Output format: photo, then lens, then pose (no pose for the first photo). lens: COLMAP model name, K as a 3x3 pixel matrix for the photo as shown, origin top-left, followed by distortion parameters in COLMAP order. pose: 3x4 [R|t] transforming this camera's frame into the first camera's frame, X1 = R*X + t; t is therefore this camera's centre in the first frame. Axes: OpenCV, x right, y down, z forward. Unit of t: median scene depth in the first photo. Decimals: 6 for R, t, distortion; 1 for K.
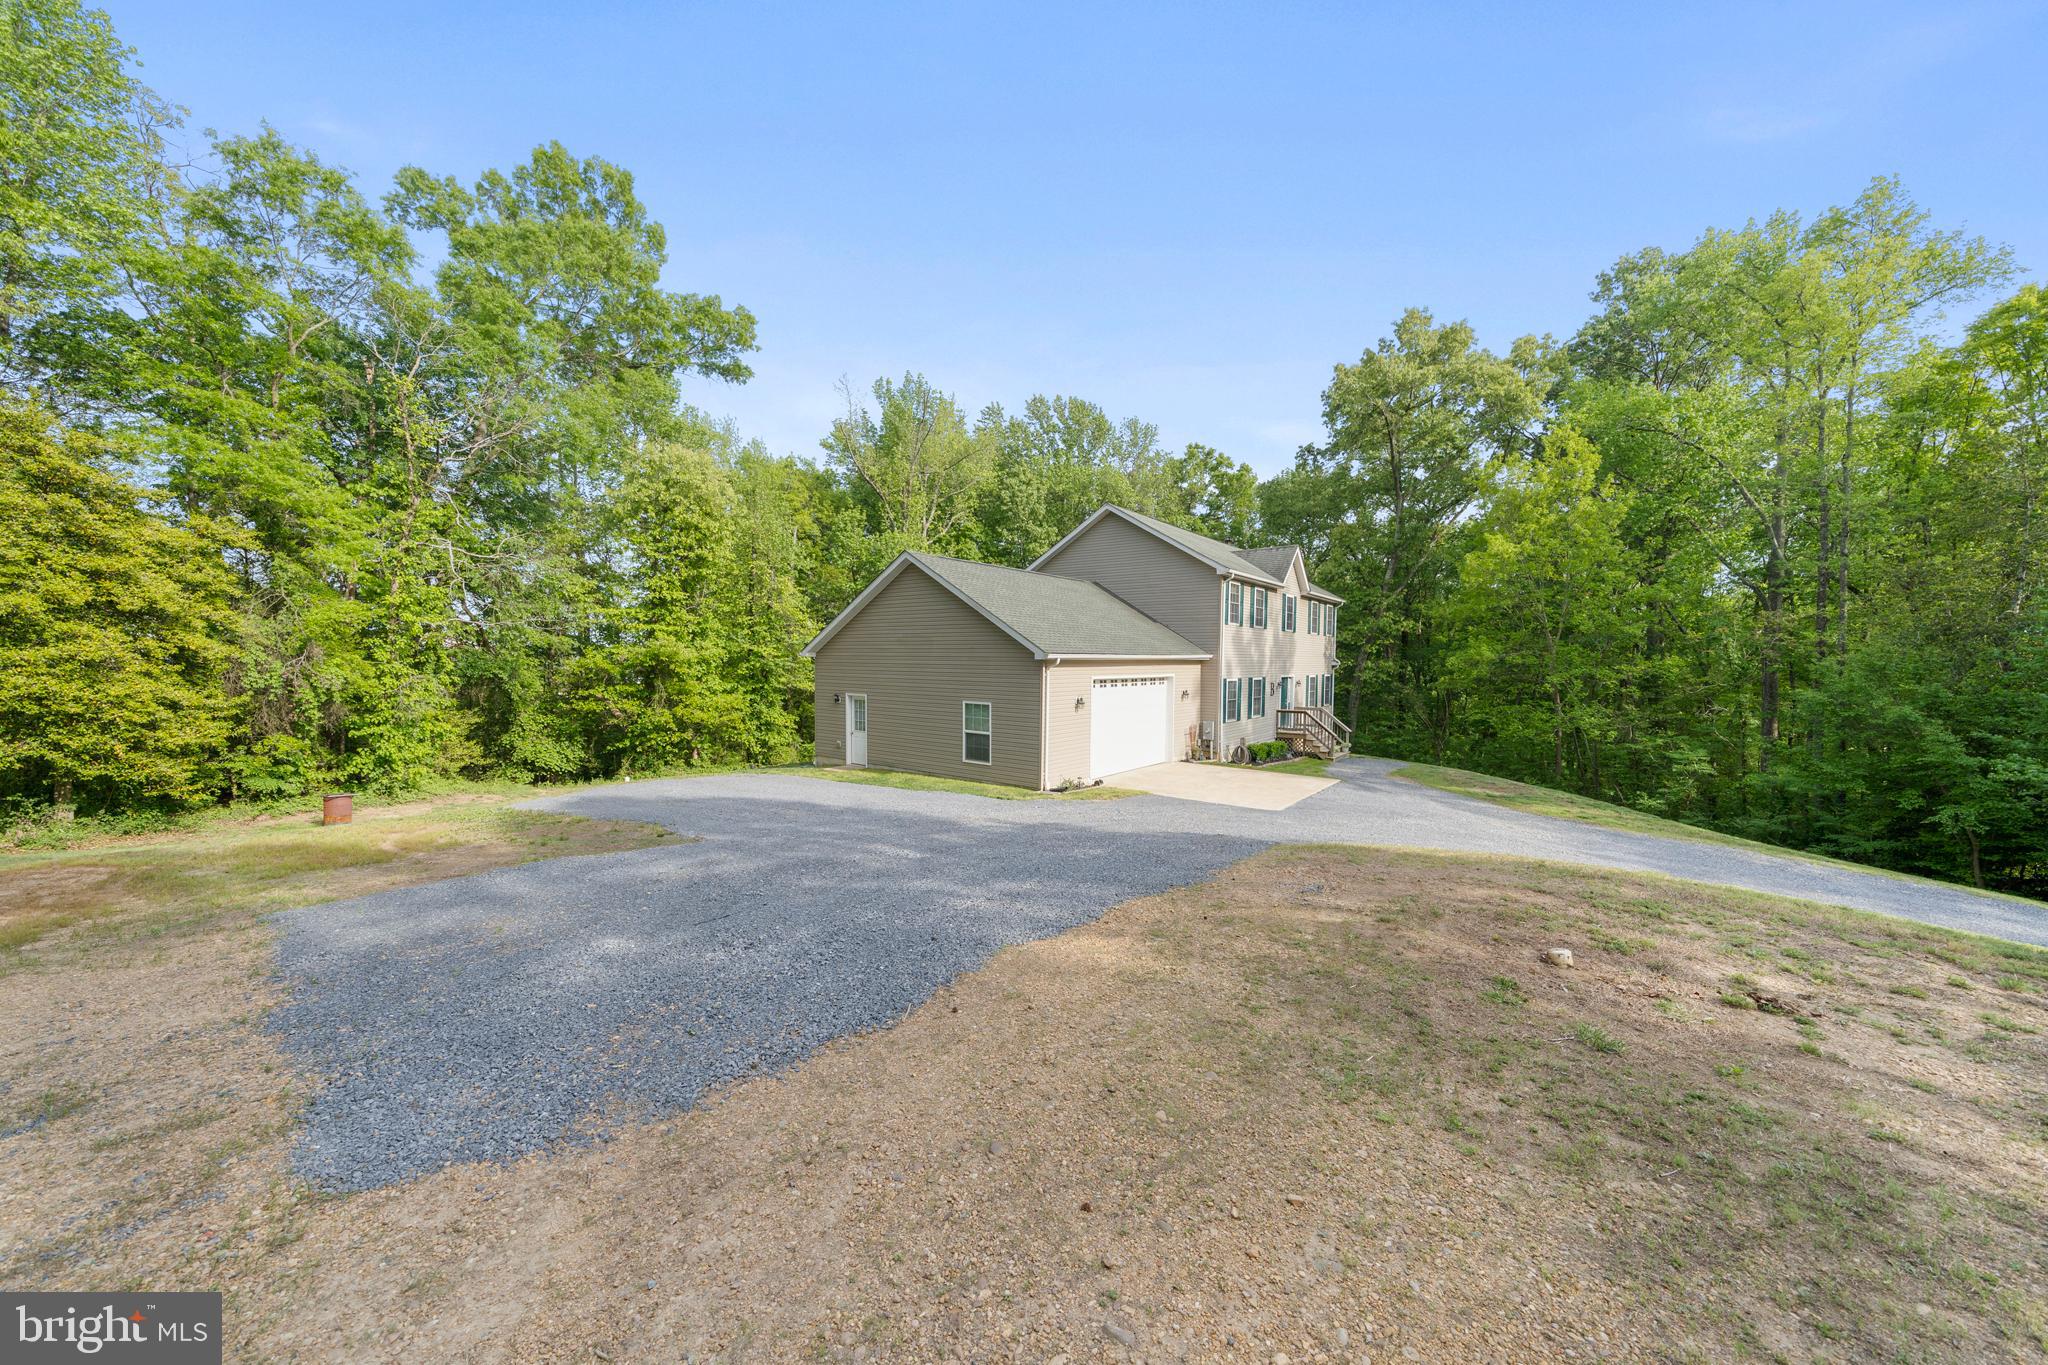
lens RADIAL K [[729.6, 0, 1023.4], [0, 729.6, 685.5], [0, 0, 1]] dist [0.007035, 0.000095]
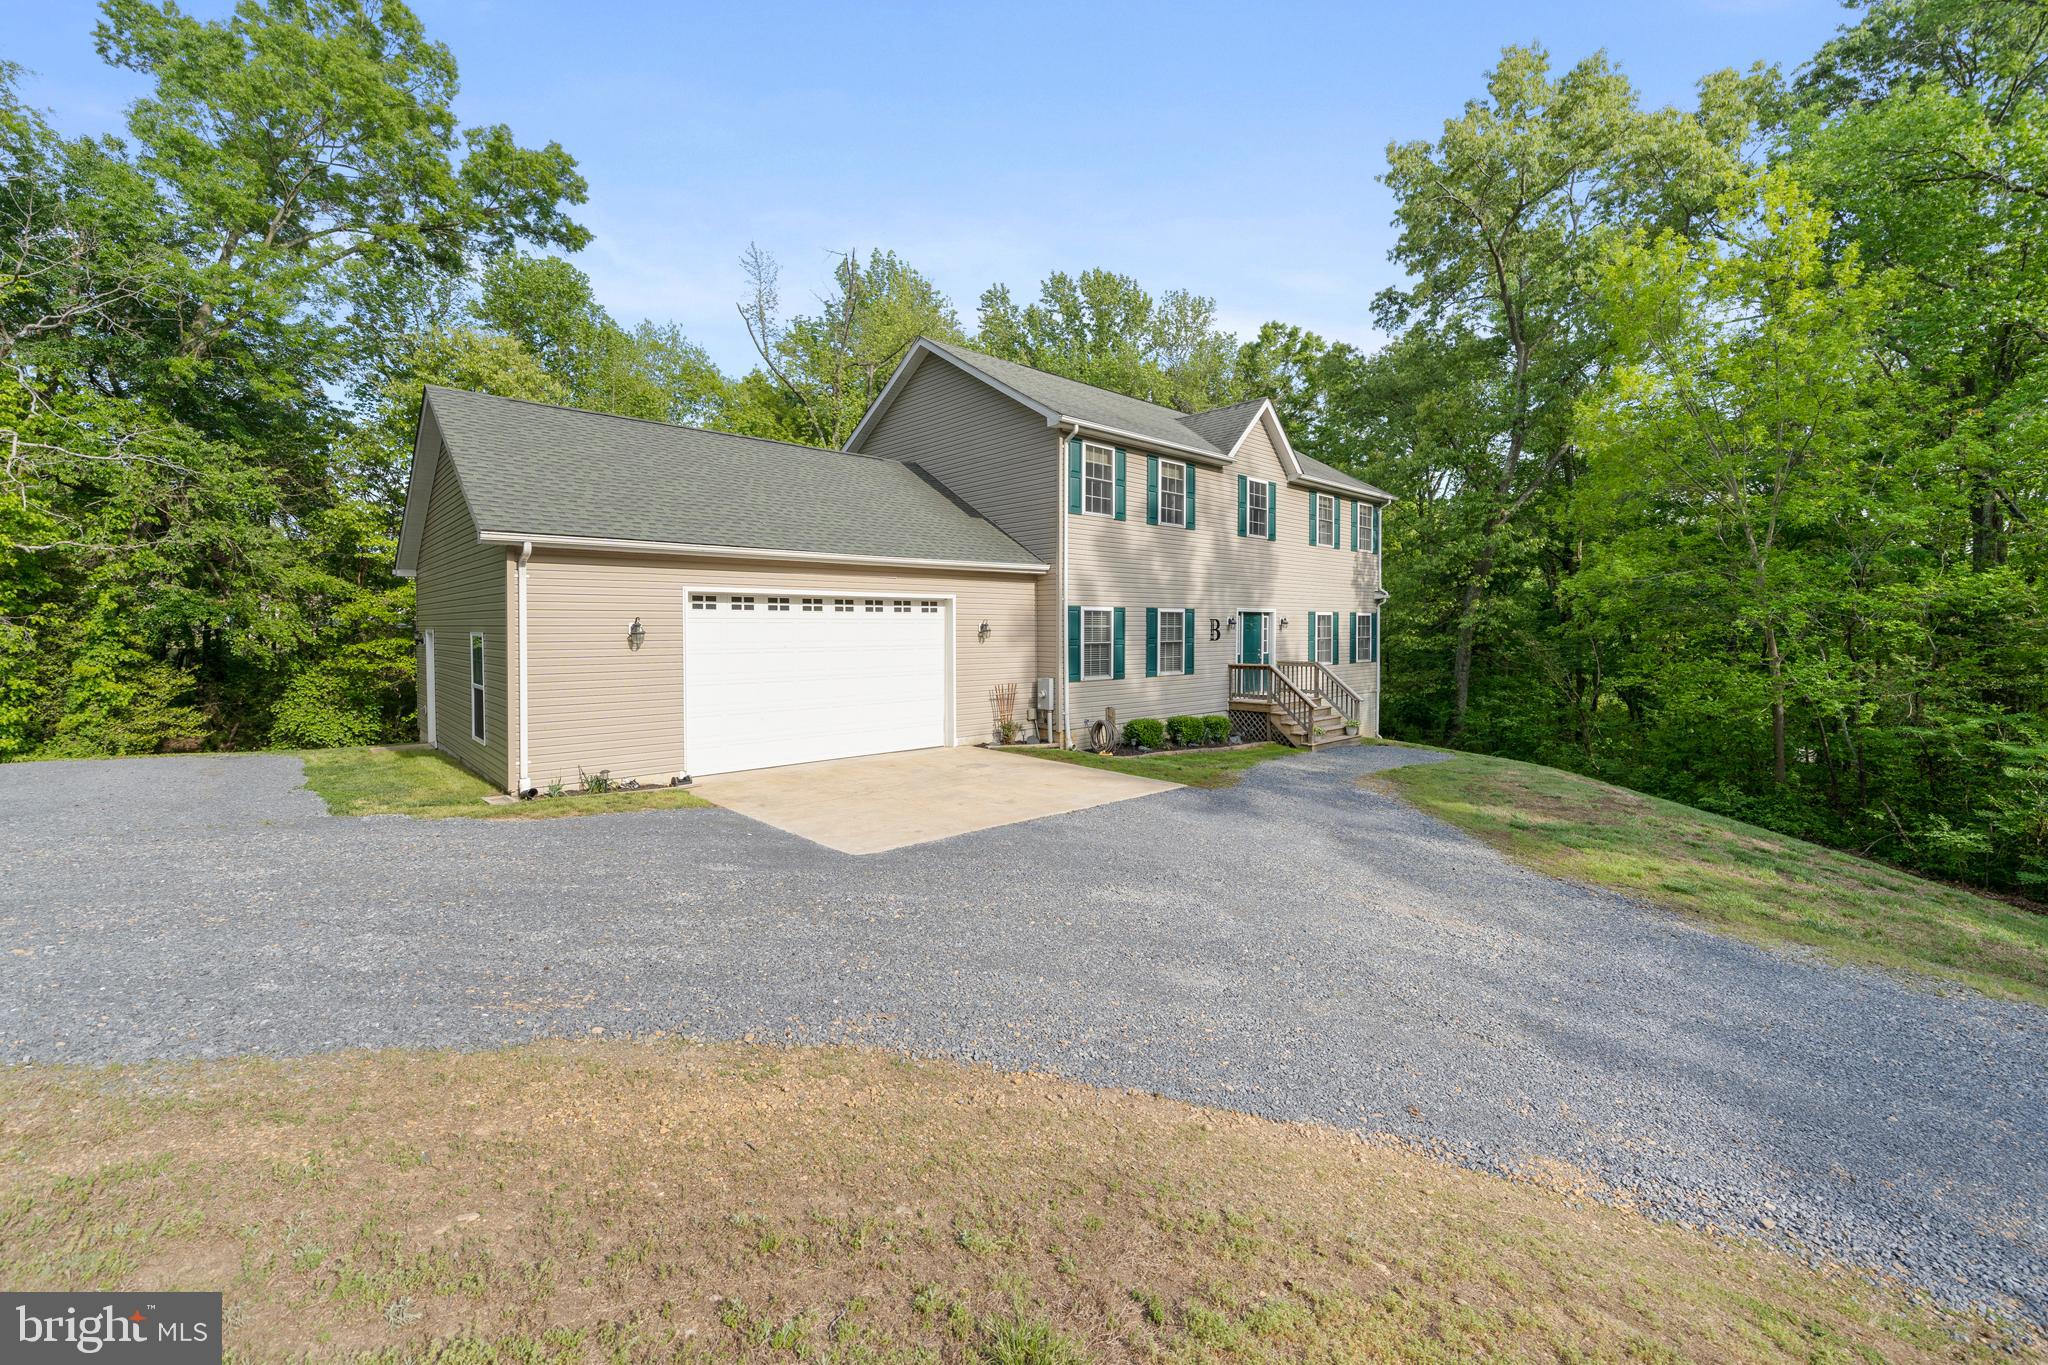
lens RADIAL K [[842.1, 0, 1013.3], [0, 842.1, 636.9], [0, 0, 1]] dist [0.003945, -0.000109]
pose [[0.985511, -0.007156, -0.169460, 0.257846], [0.003299, 0.999729, -0.023027, 0.022914], [0.169579, 0.022134, 0.985268, 0.245180]]
